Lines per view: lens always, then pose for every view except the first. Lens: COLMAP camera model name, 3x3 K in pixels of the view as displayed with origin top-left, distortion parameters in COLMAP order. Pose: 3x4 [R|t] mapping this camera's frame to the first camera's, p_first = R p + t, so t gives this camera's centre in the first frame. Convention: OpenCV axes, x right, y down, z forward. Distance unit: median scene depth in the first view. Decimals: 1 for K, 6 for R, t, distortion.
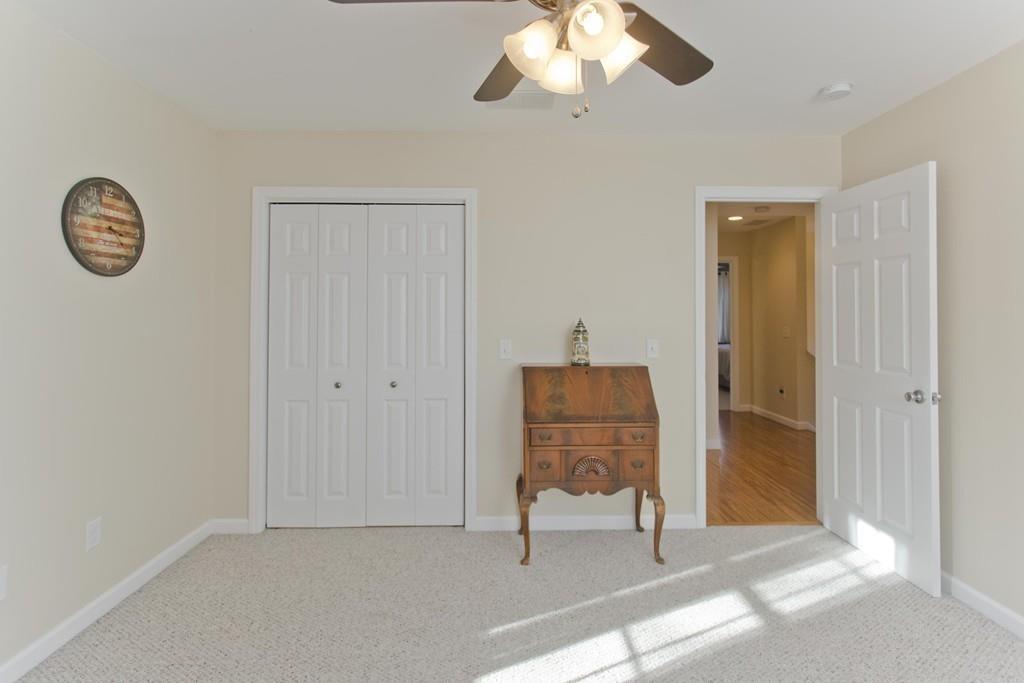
lens RADIAL K [[498.9, 0, 510.7], [0, 498.9, 312.6], [0, 0, 1]] dist [-0.000914, -0.000791]
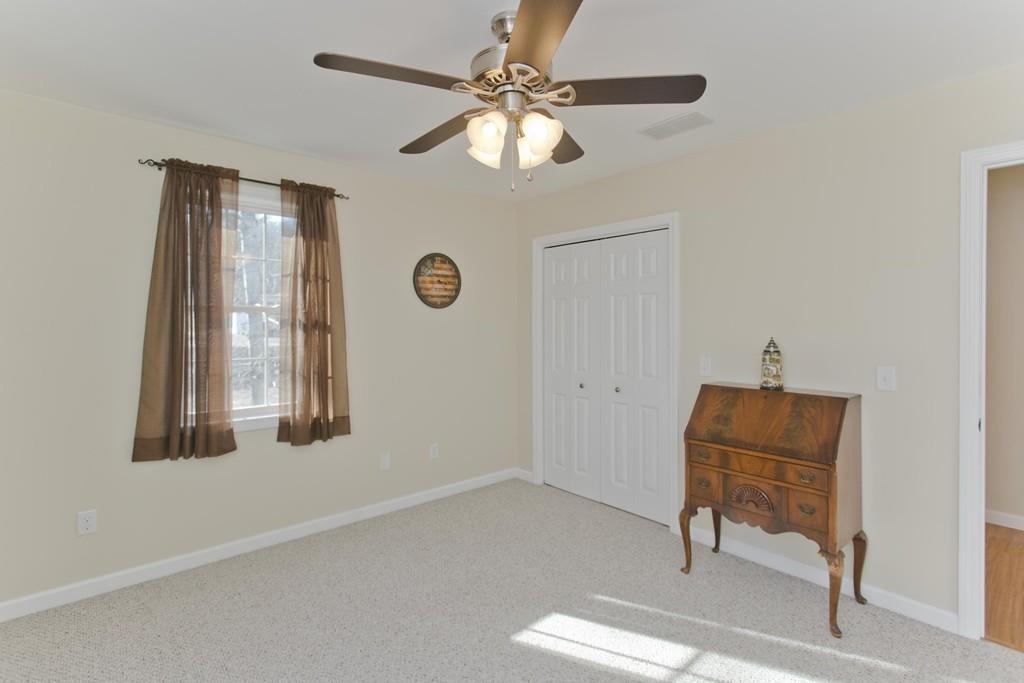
lens RADIAL K [[498.9, 0, 513.2], [0, 498.9, 333.7], [0, 0, 1]] dist [-0.000914, -0.000791]
pose [[0.632658, 0.016446, -0.774257, 0.601728], [0.002853, 0.999718, 0.023566, -0.019693], [0.774426, -0.017118, 0.632433, 0.071085]]
